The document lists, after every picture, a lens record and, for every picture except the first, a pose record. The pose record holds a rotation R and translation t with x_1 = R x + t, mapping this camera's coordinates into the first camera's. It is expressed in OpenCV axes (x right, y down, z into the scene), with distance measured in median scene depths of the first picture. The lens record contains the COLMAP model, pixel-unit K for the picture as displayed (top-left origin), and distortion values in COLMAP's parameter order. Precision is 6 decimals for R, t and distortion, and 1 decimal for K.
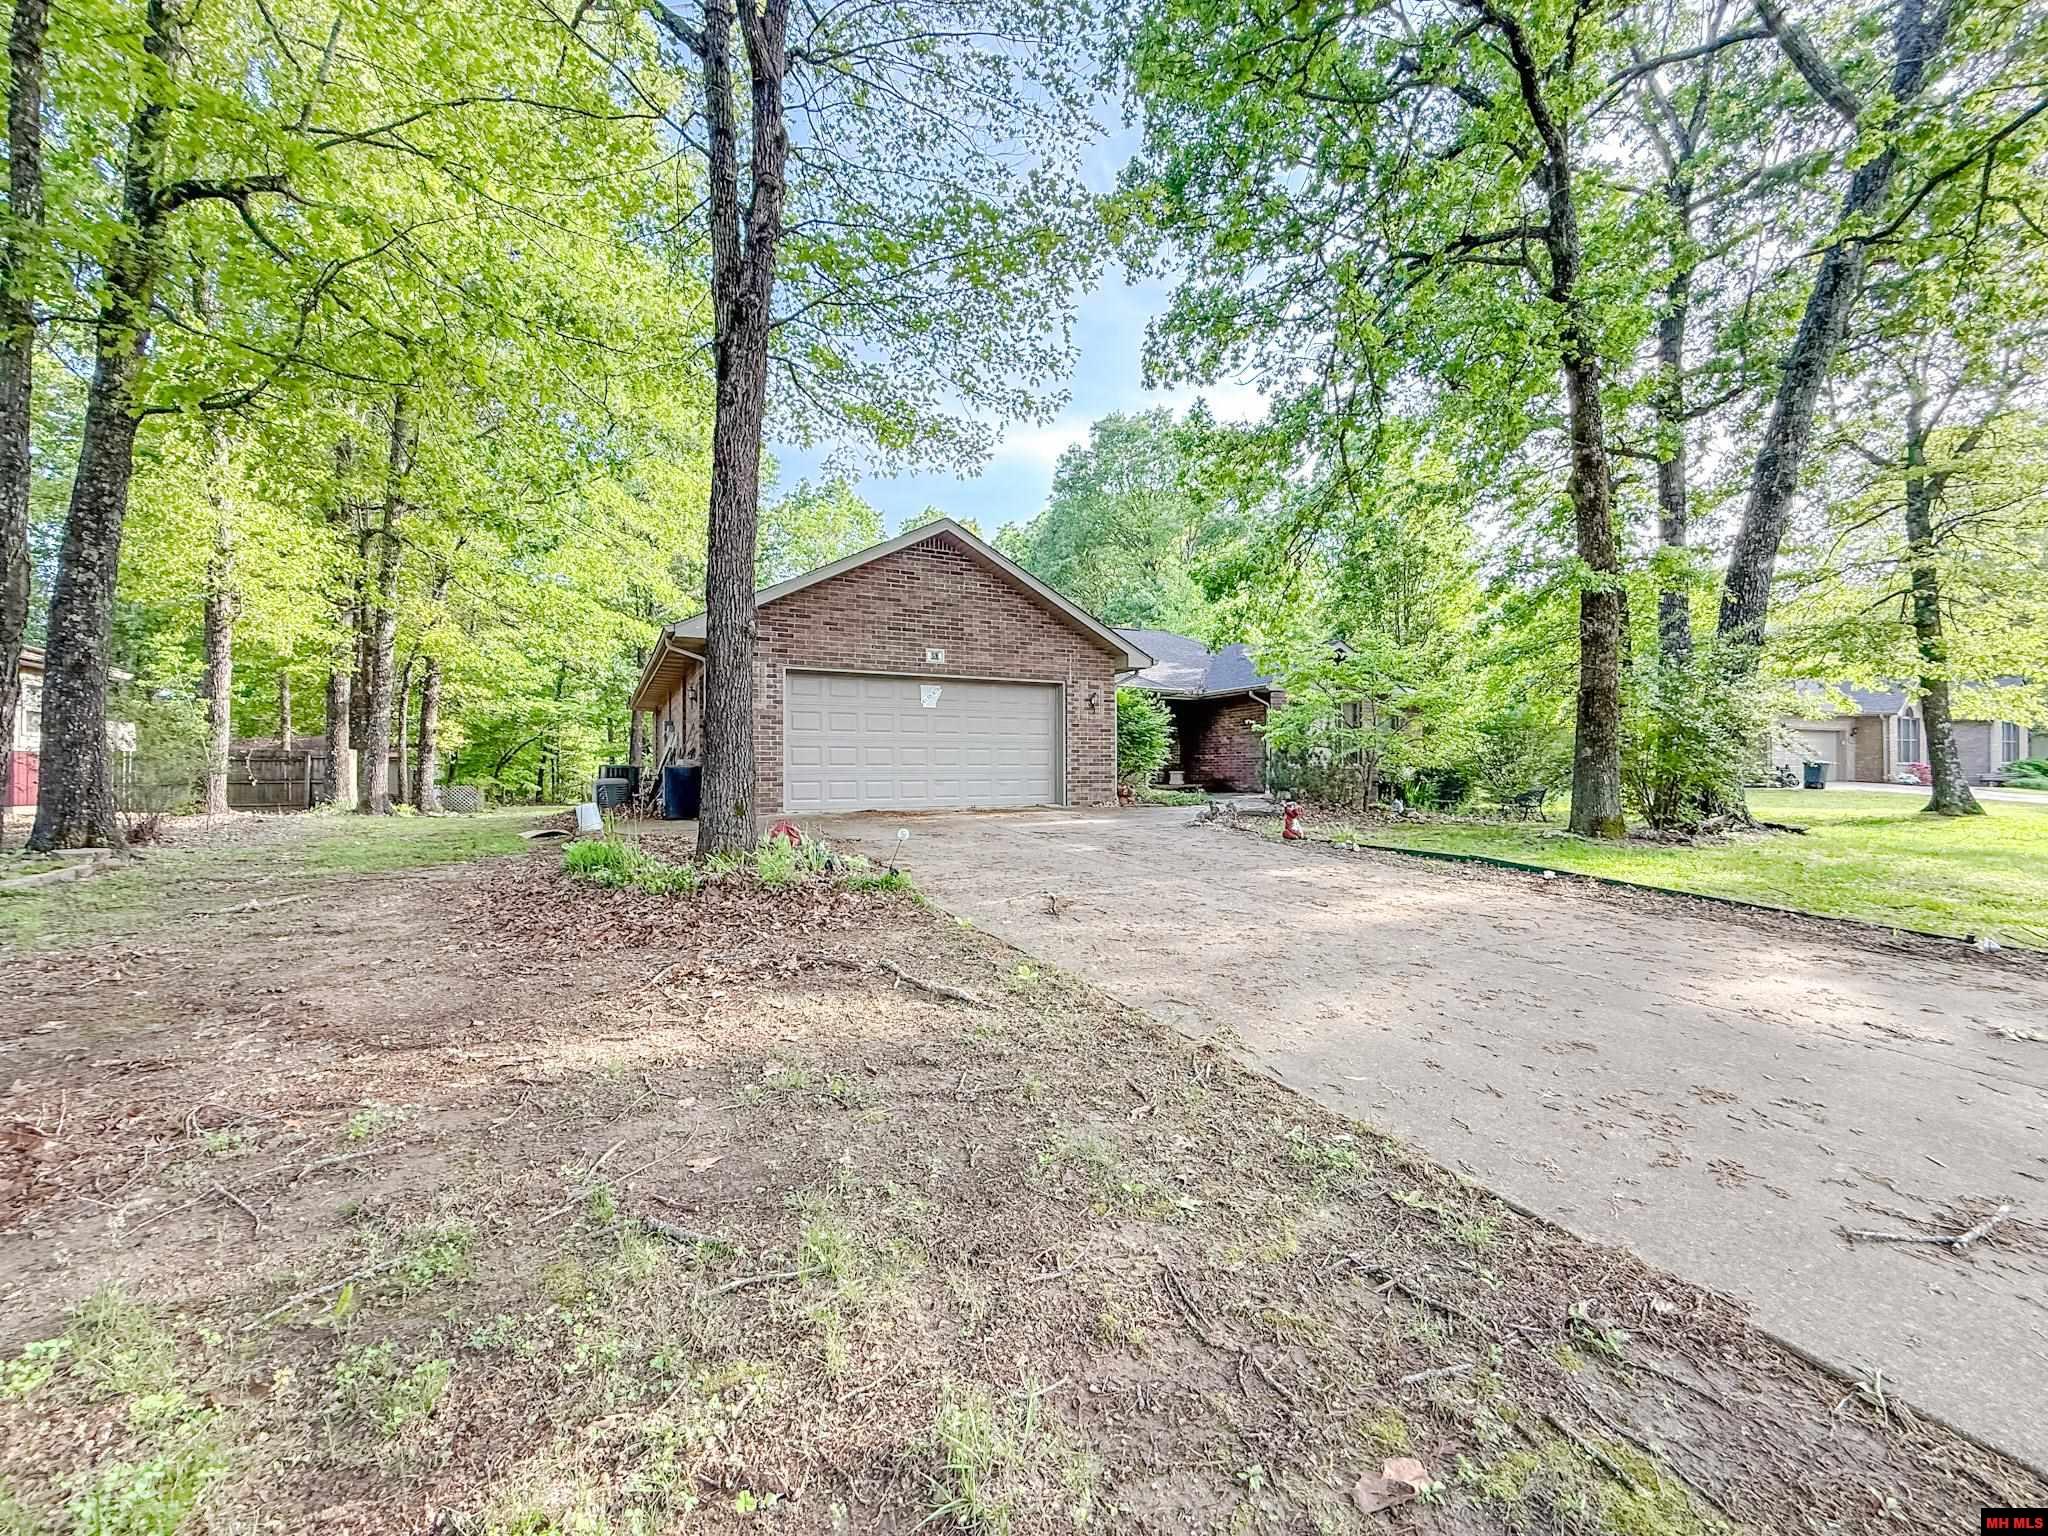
lens RADIAL K [[819.8, 0, 1017.3], [0, 819.8, 758.9], [0, 0, 1]] dist [-0.000829, -0.000011]
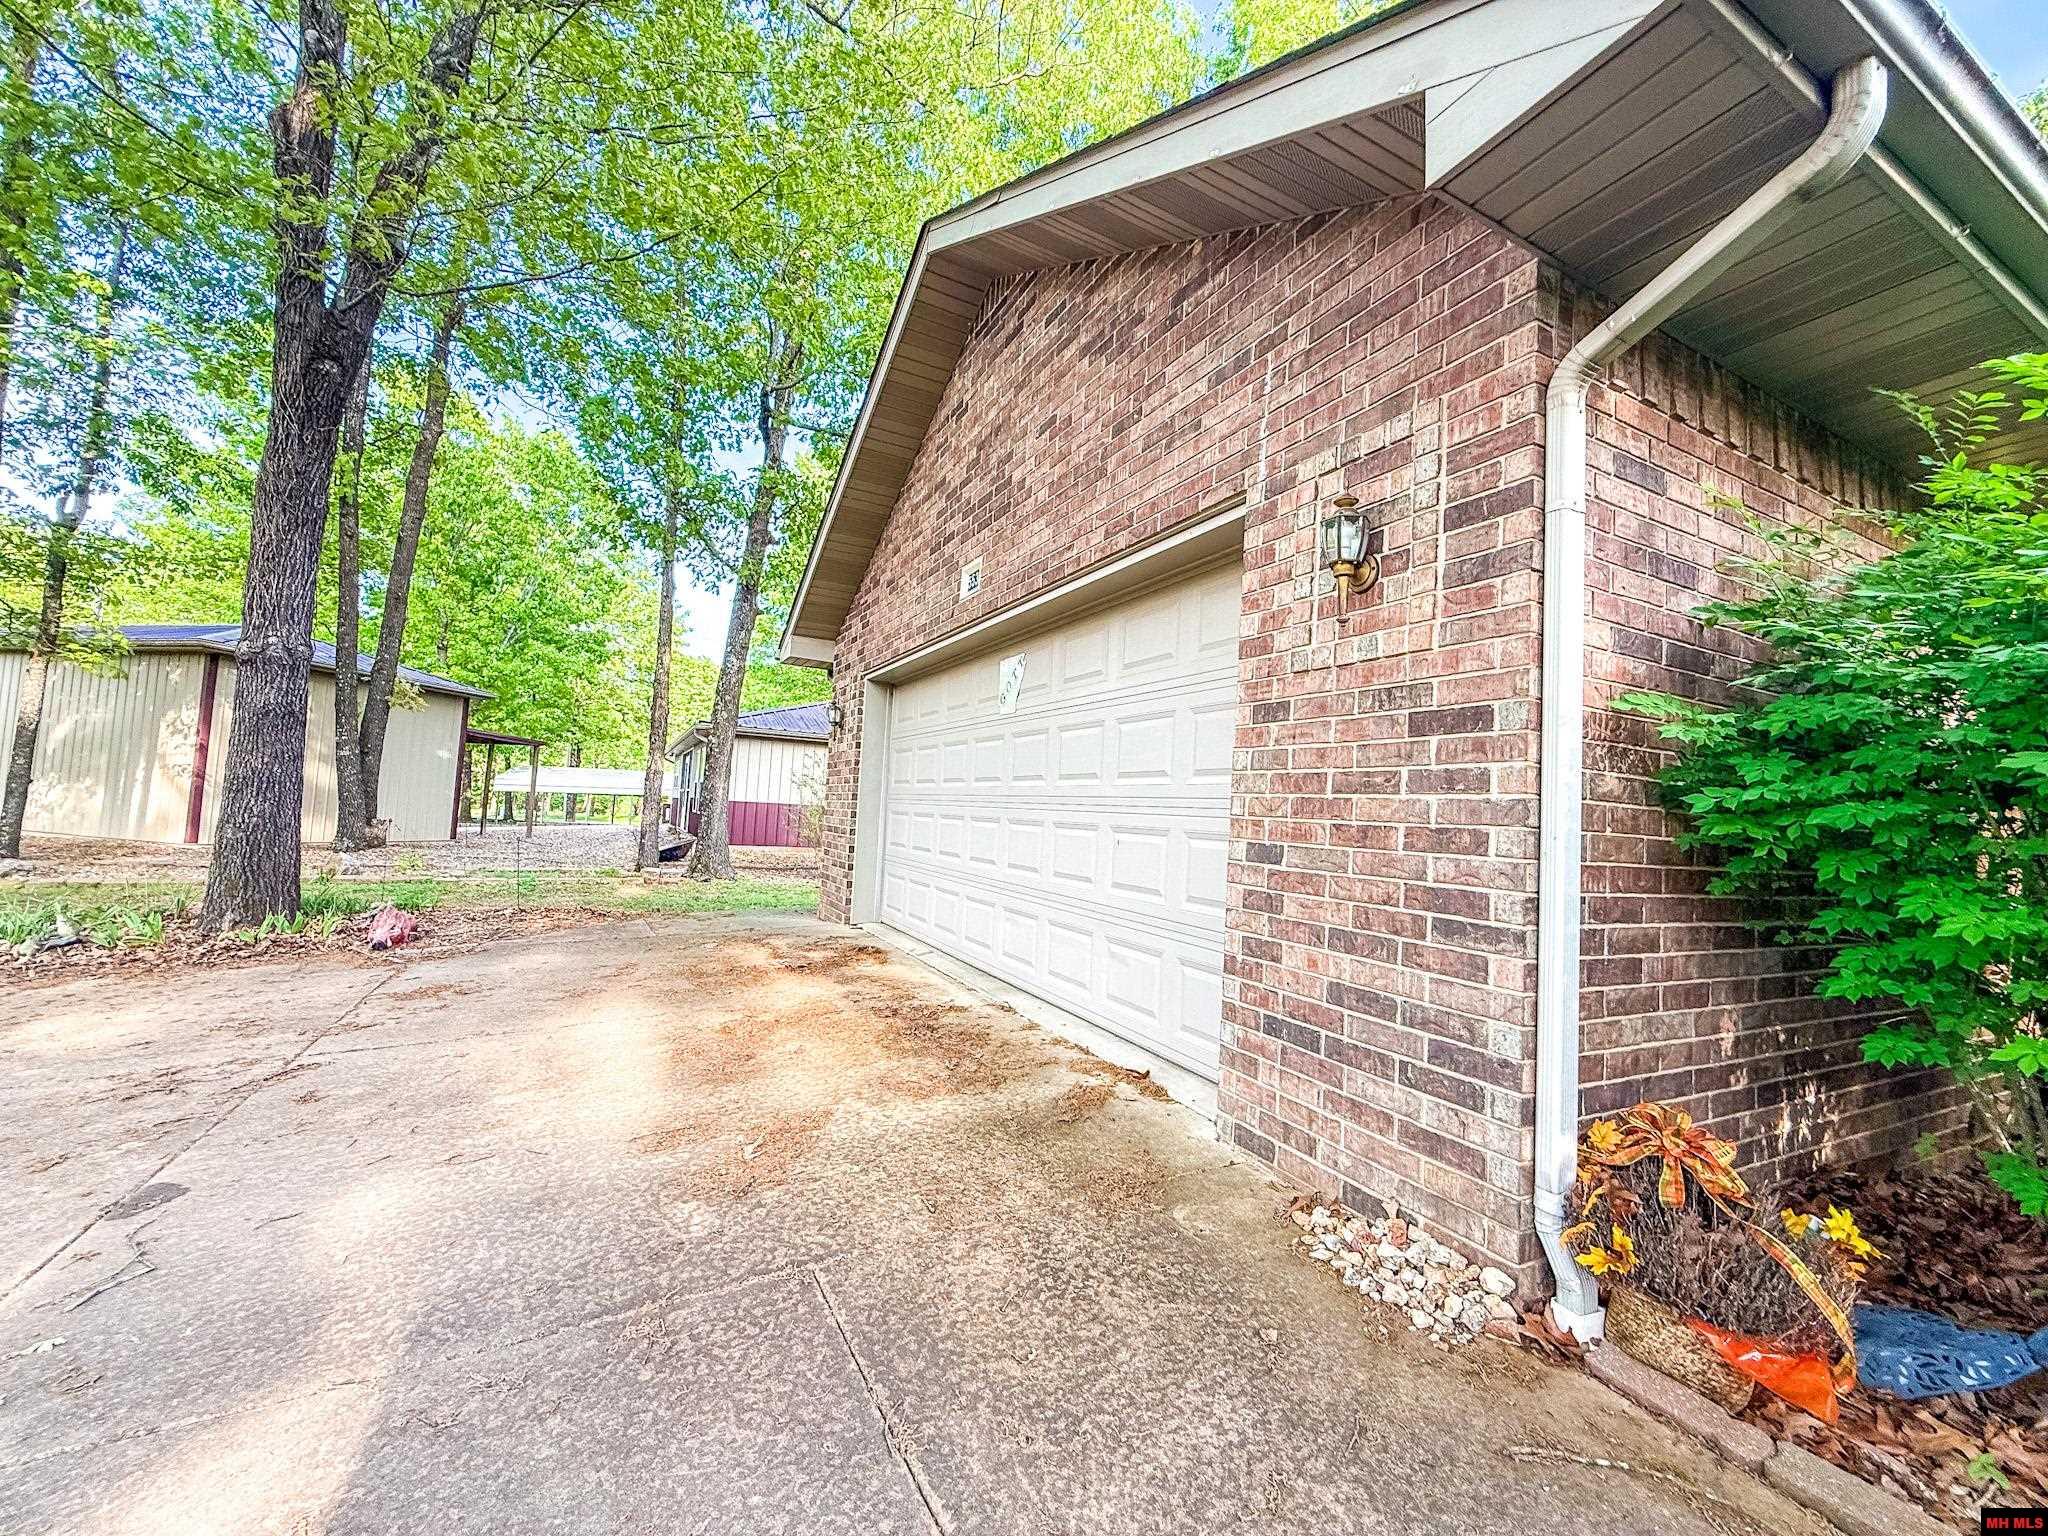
lens RADIAL K [[814.7, 0, 1017.6], [0, 814.7, 767.2], [0, 0, 1]] dist [-0.001707, -0.000096]
pose [[-0.006146, -0.057198, -0.998344, 0.252681], [-0.041657, 0.997511, -0.056894, -0.015724], [0.999113, 0.041238, -0.008513, 0.940236]]
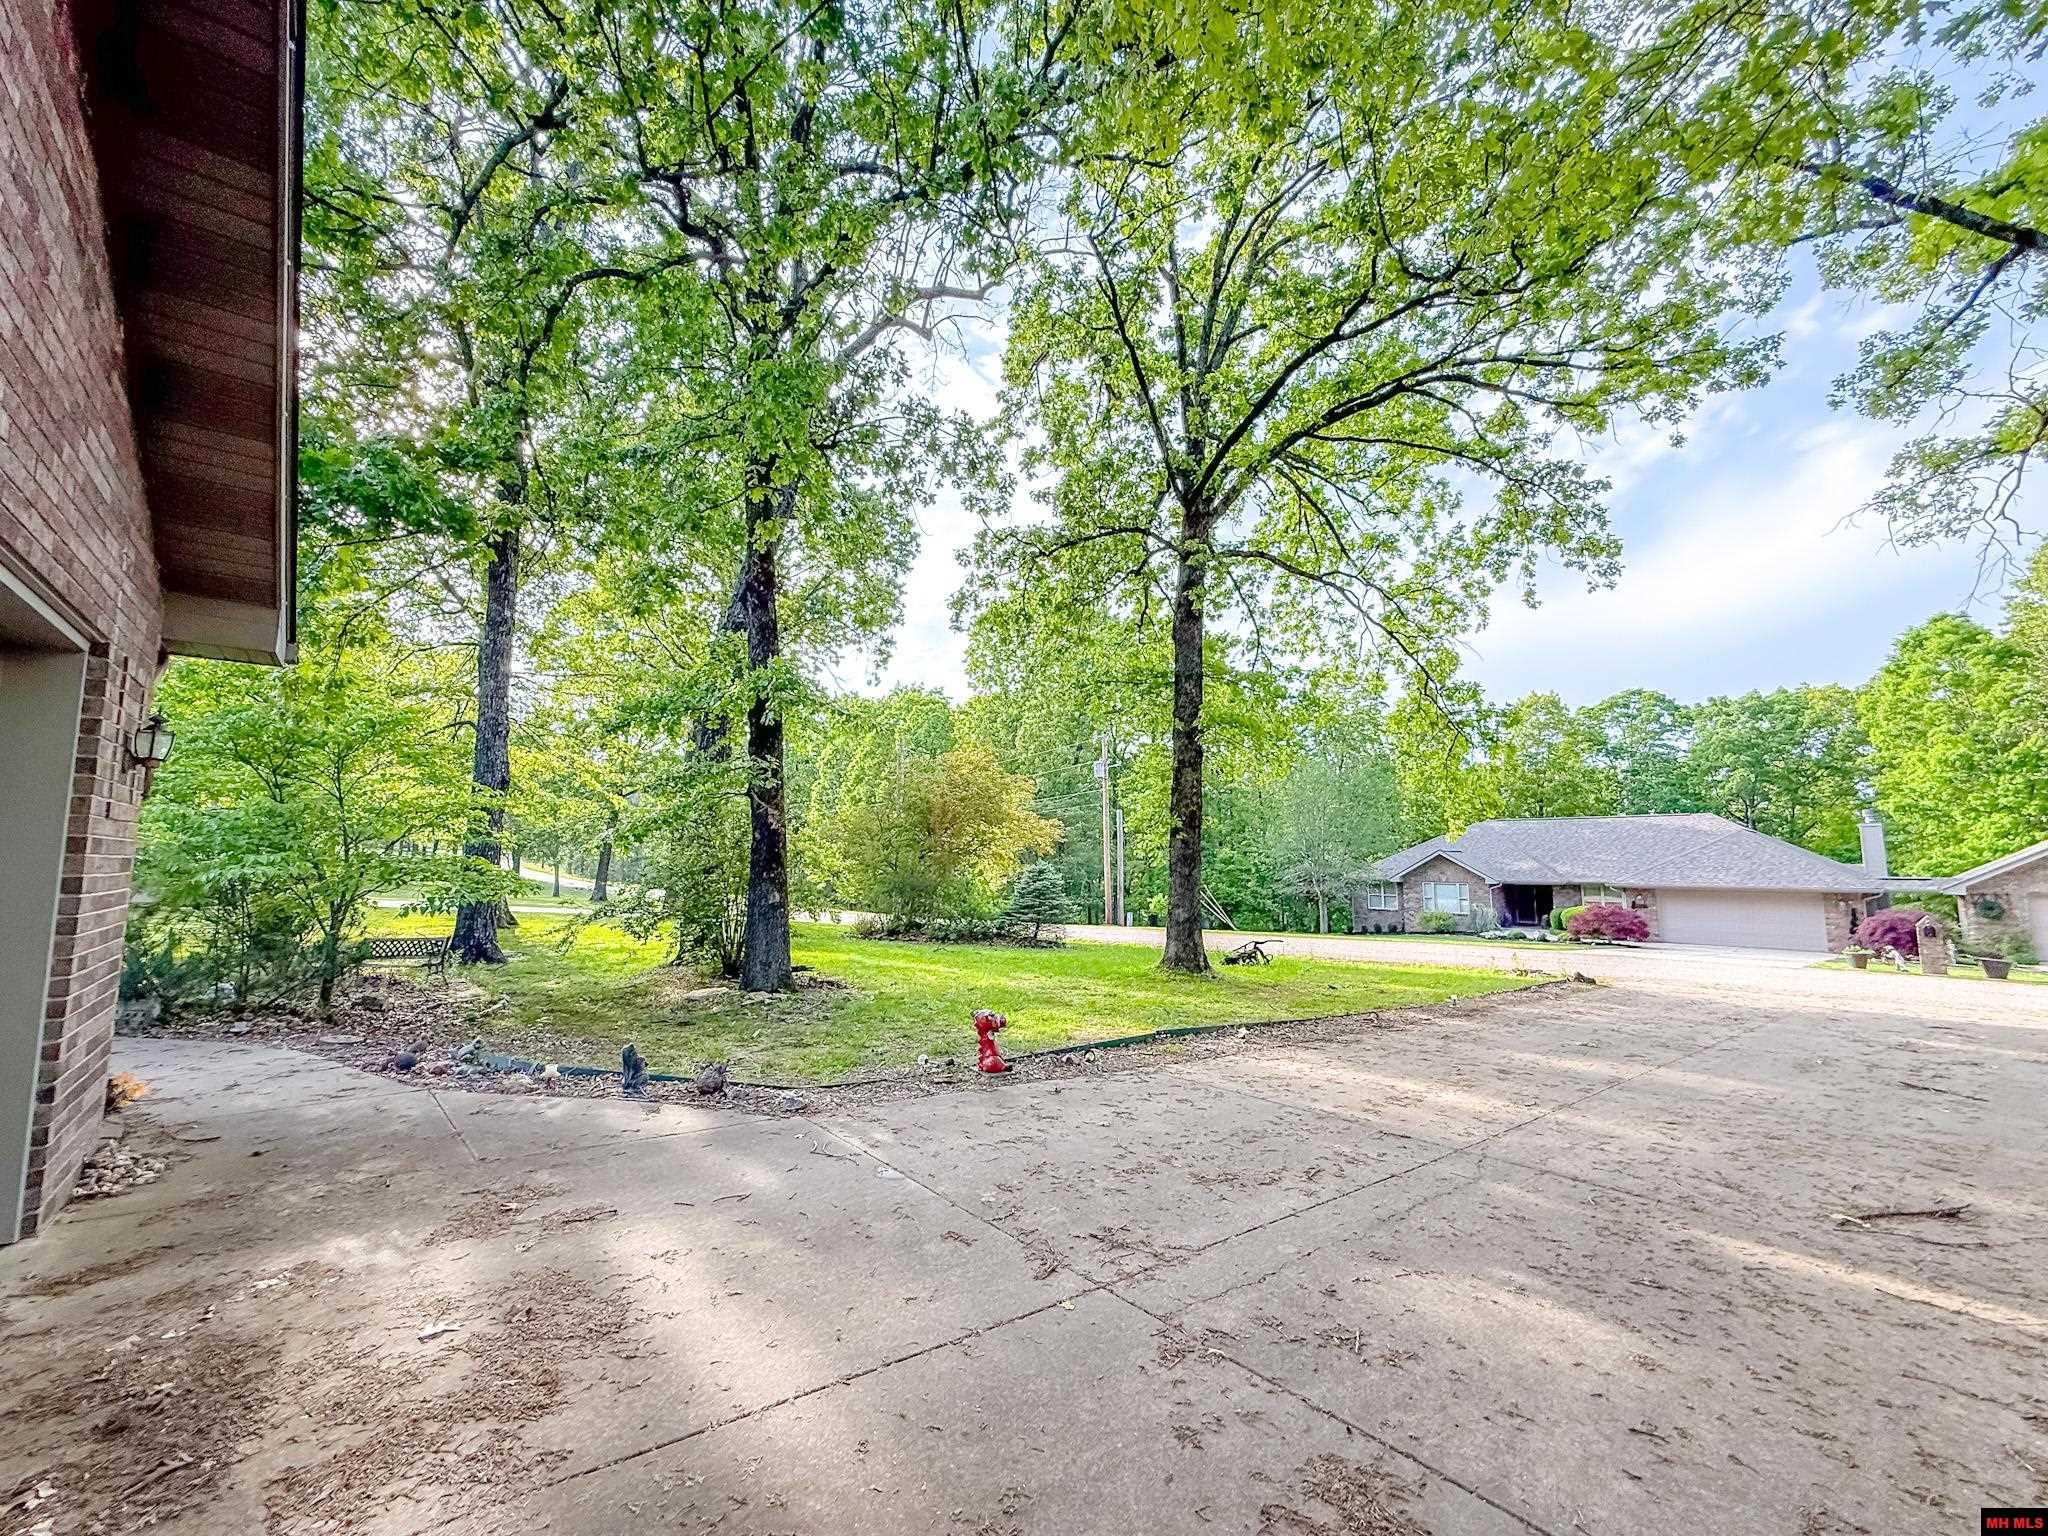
lens RADIAL K [[814.7, 0, 1017.6], [0, 814.7, 767.2], [0, 0, 1]] dist [-0.001707, -0.000096]
pose [[-0.218183, 0.116363, 0.968946, -0.206768], [-0.019755, 0.992136, -0.123596, -0.039287], [-0.975708, -0.046108, -0.214168, 0.796869]]
